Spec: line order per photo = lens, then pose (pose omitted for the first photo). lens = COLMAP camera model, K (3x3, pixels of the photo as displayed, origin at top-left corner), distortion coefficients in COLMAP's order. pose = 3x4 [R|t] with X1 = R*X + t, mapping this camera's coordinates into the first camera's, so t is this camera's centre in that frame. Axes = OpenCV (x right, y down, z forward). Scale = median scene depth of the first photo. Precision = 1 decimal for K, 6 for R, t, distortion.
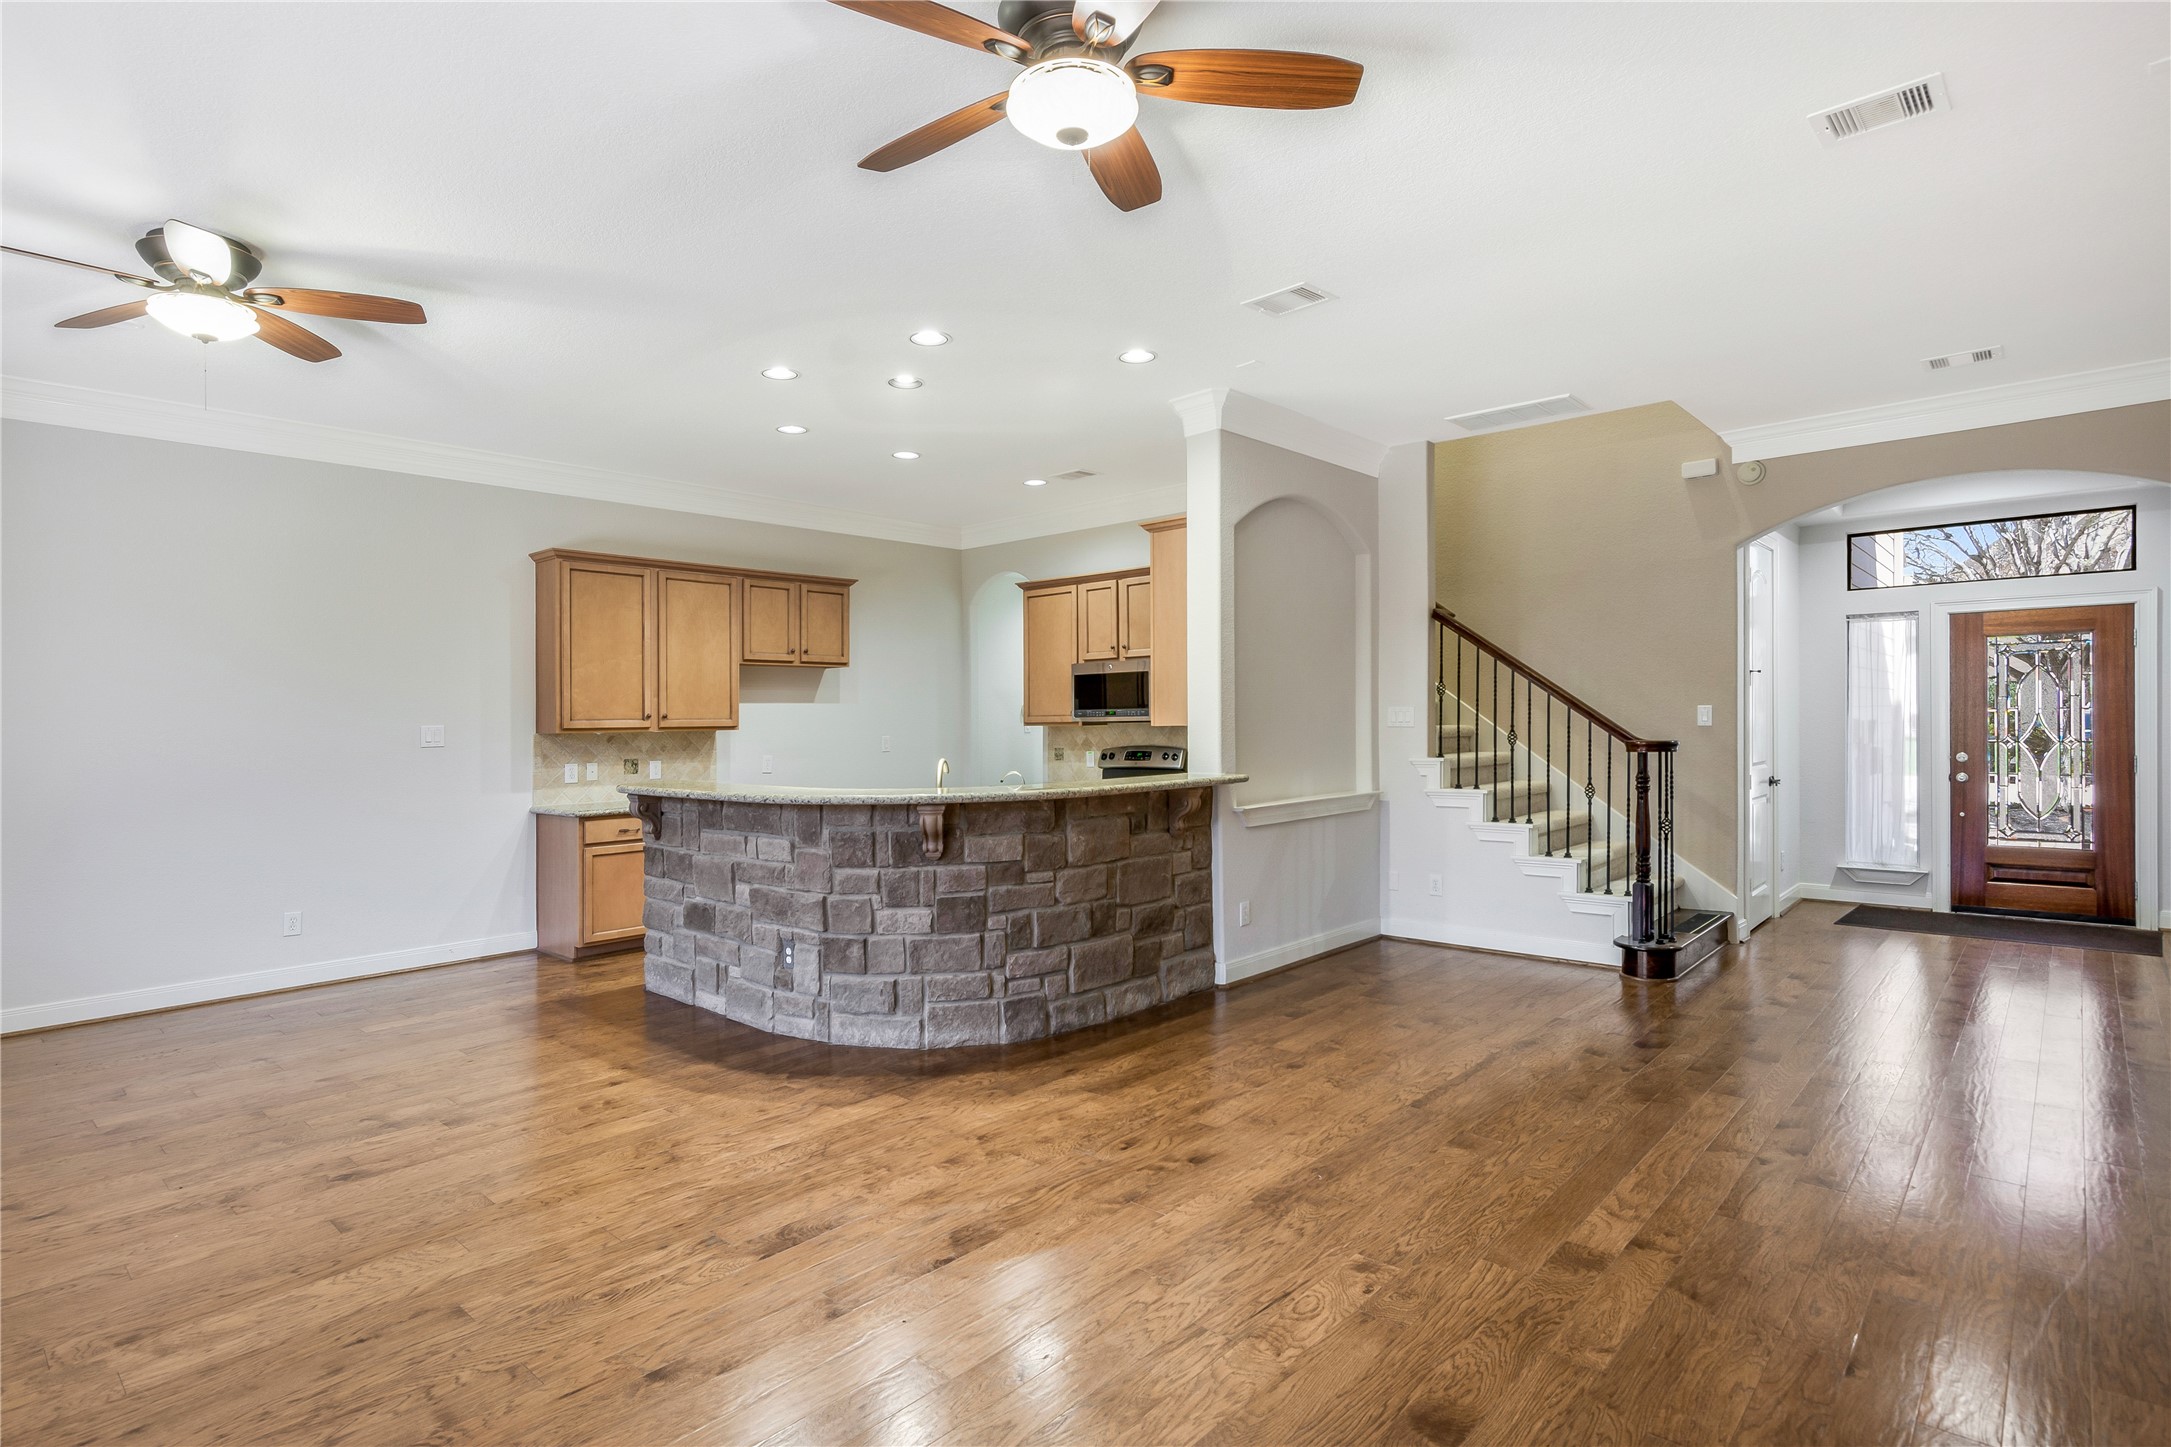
lens RADIAL K [[1108.1, 0, 1074.0], [0, 1108.1, 716.6], [0, 0, 1]] dist [-0.014586, -0.000451]
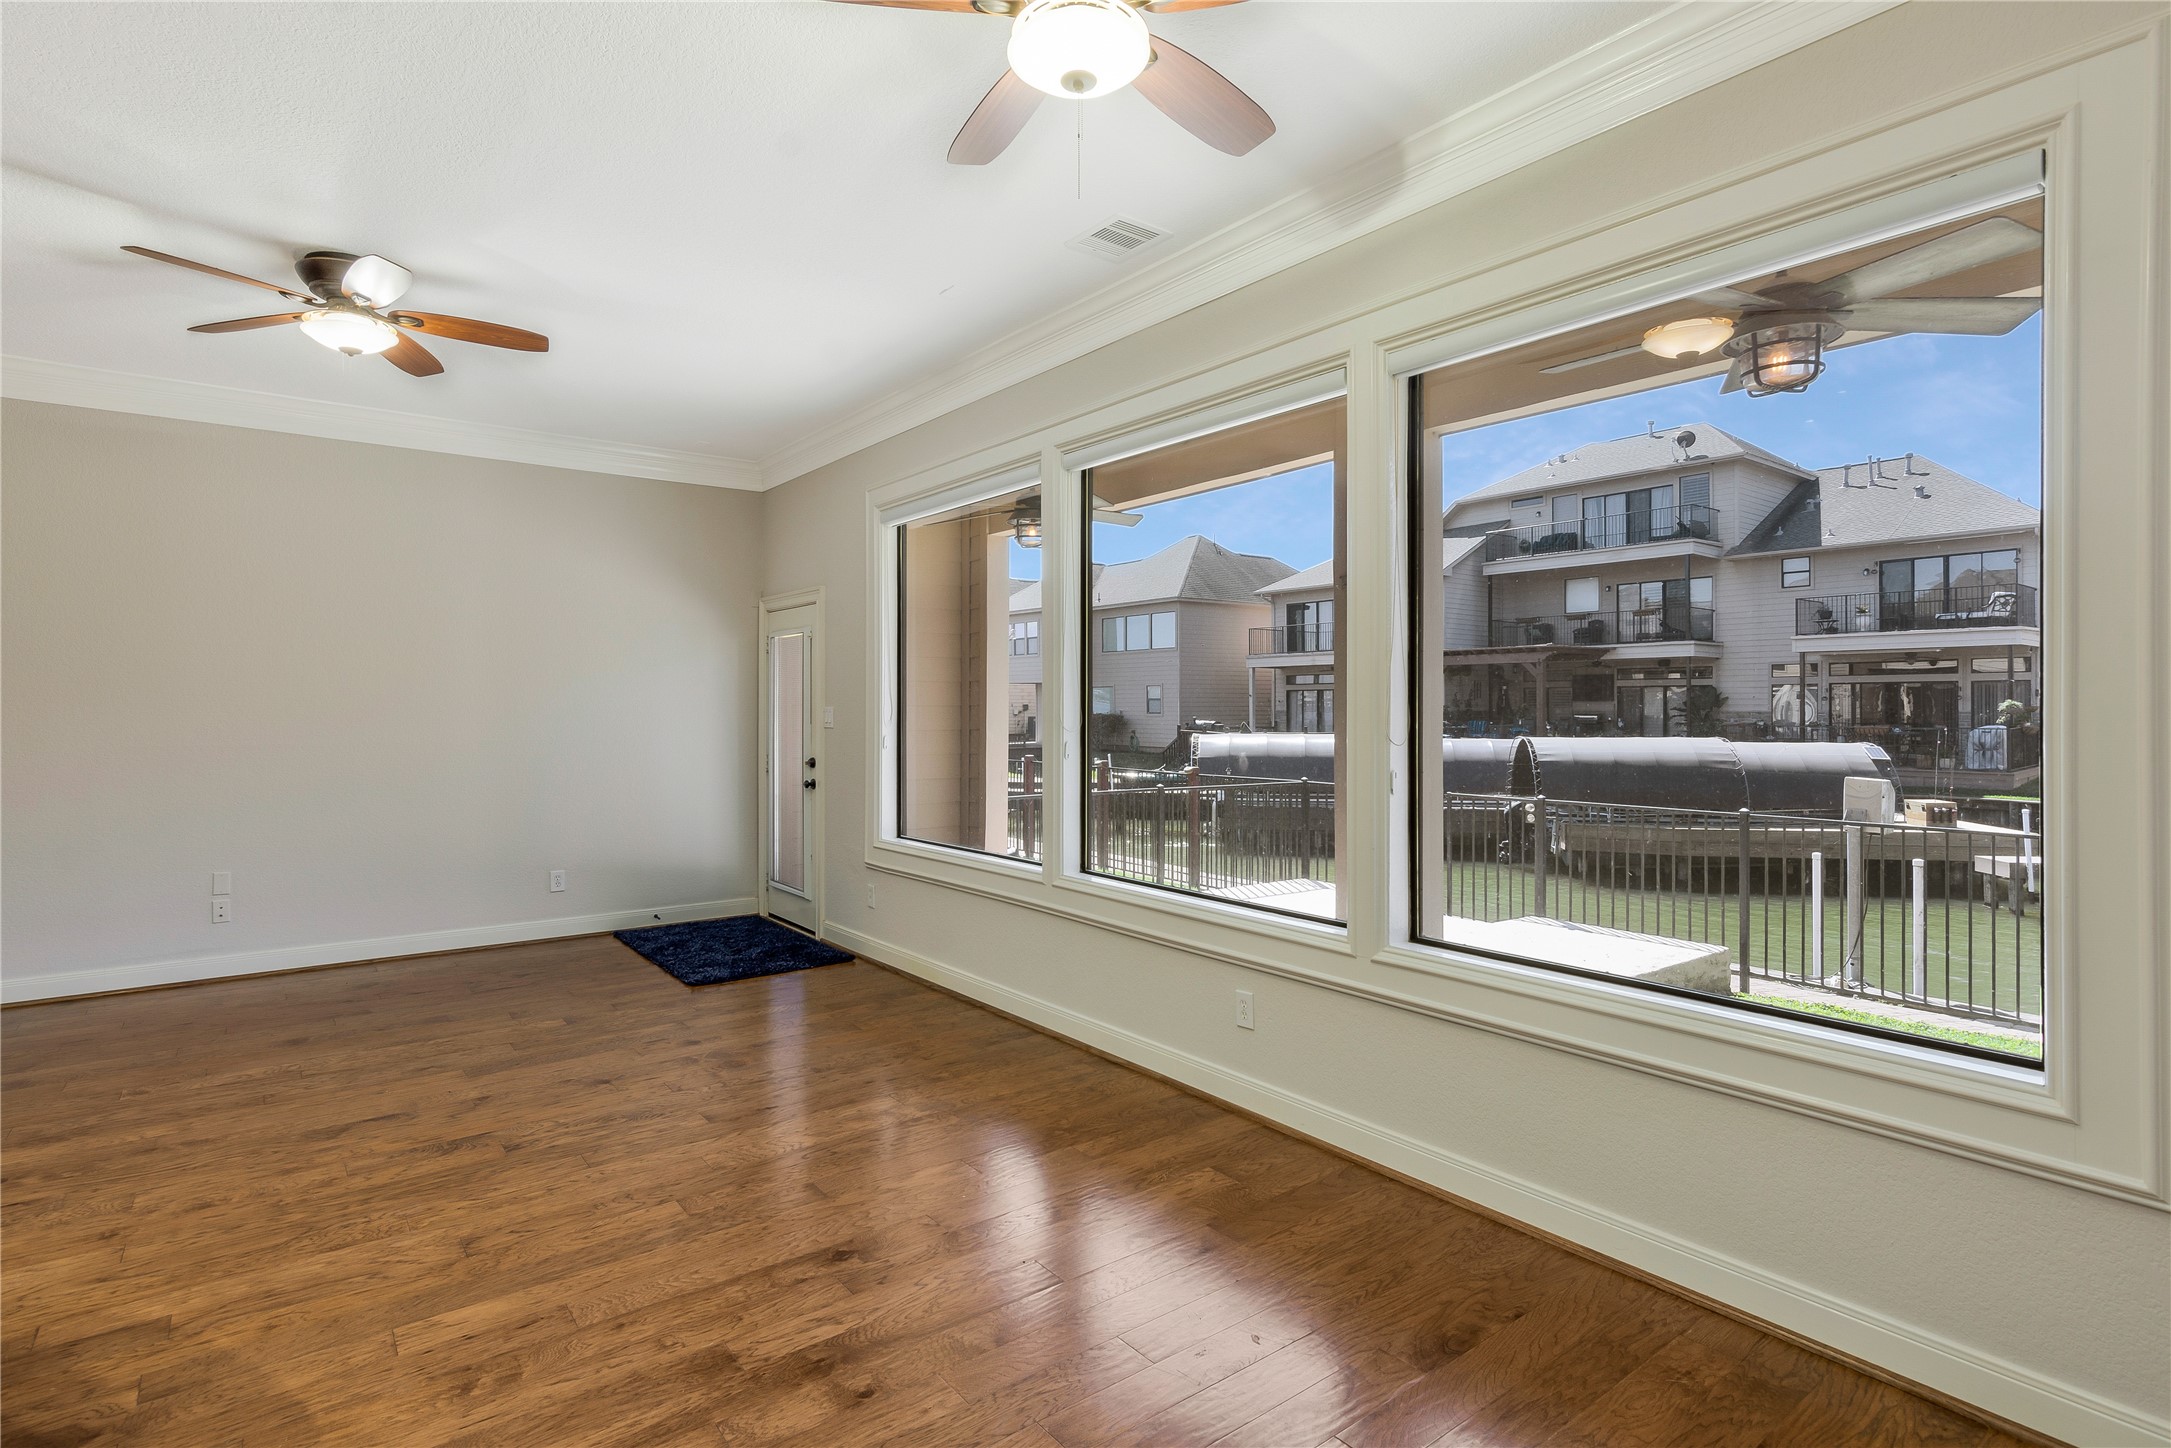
lens RADIAL K [[1057.7, 0, 1059.2], [0, 1057.7, 716.1], [0, 0, 1]] dist [-0.002202, -0.000046]
pose [[-0.983569, 0.015010, 0.179910, -0.696827], [0.015333, 0.999882, 0.000408, 0.009719], [-0.179882, 0.003160, -0.983683, 1.251304]]
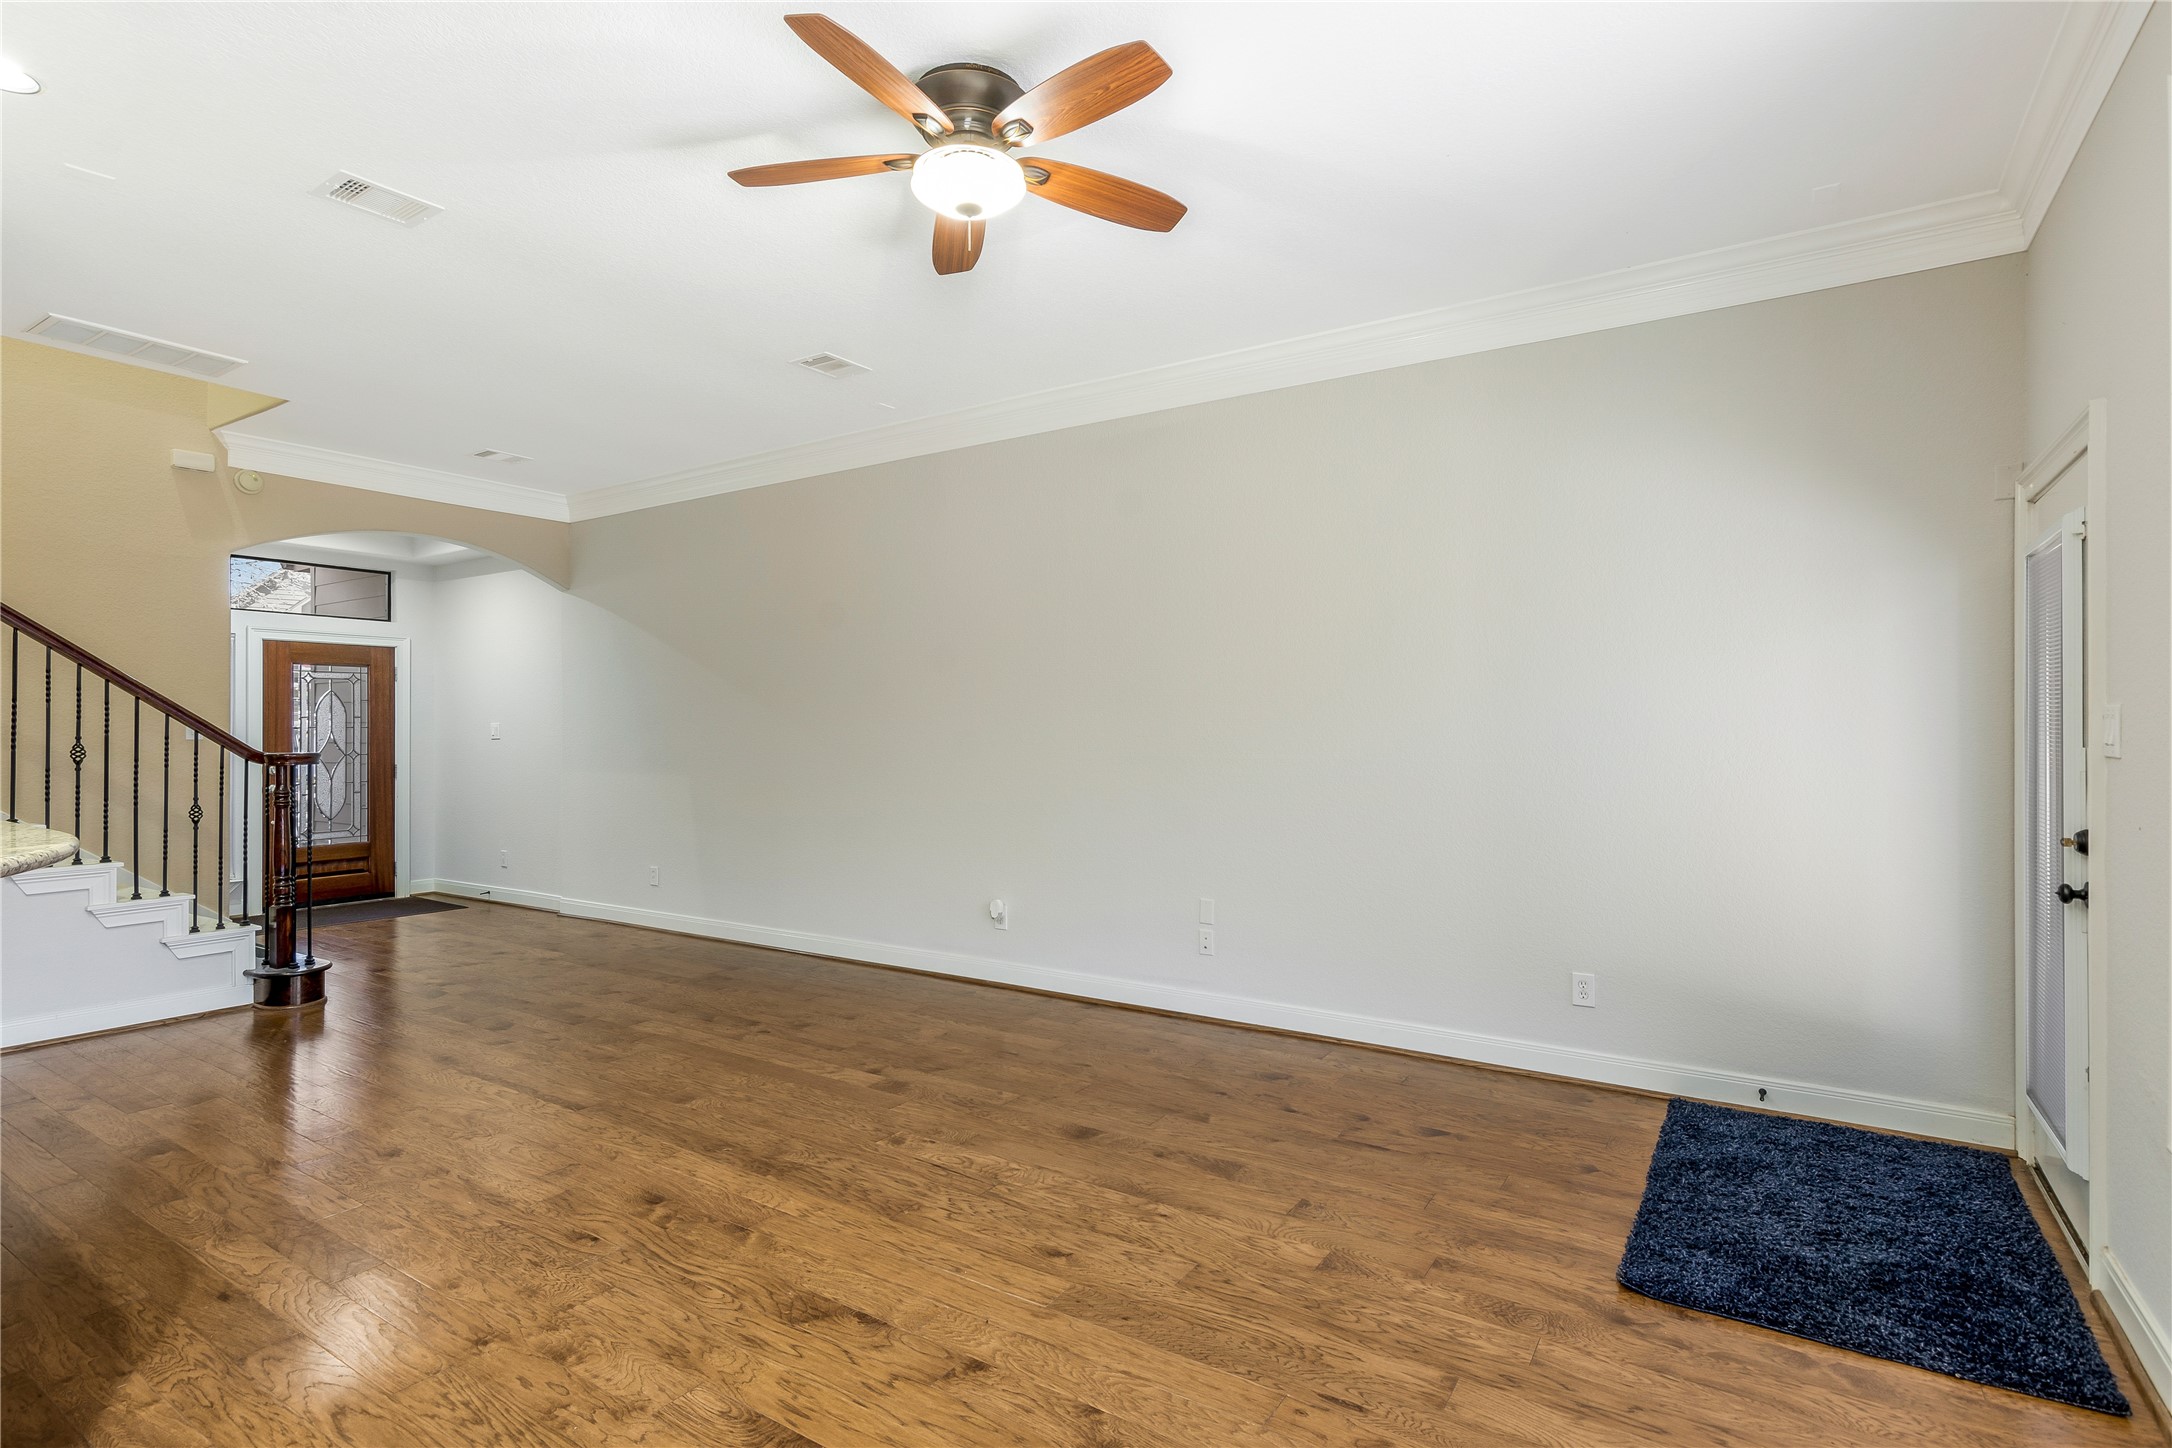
lens RADIAL K [[1064.4, 0, 1093.0], [0, 1064.4, 725.9], [0, 0, 1]] dist [-0.001086, -0.000329]
pose [[-0.164271, 0.016190, 0.986282, -0.601304], [-0.001120, 0.999862, -0.016600, 0.014772], [-0.986415, -0.003832, -0.164230, 0.569782]]
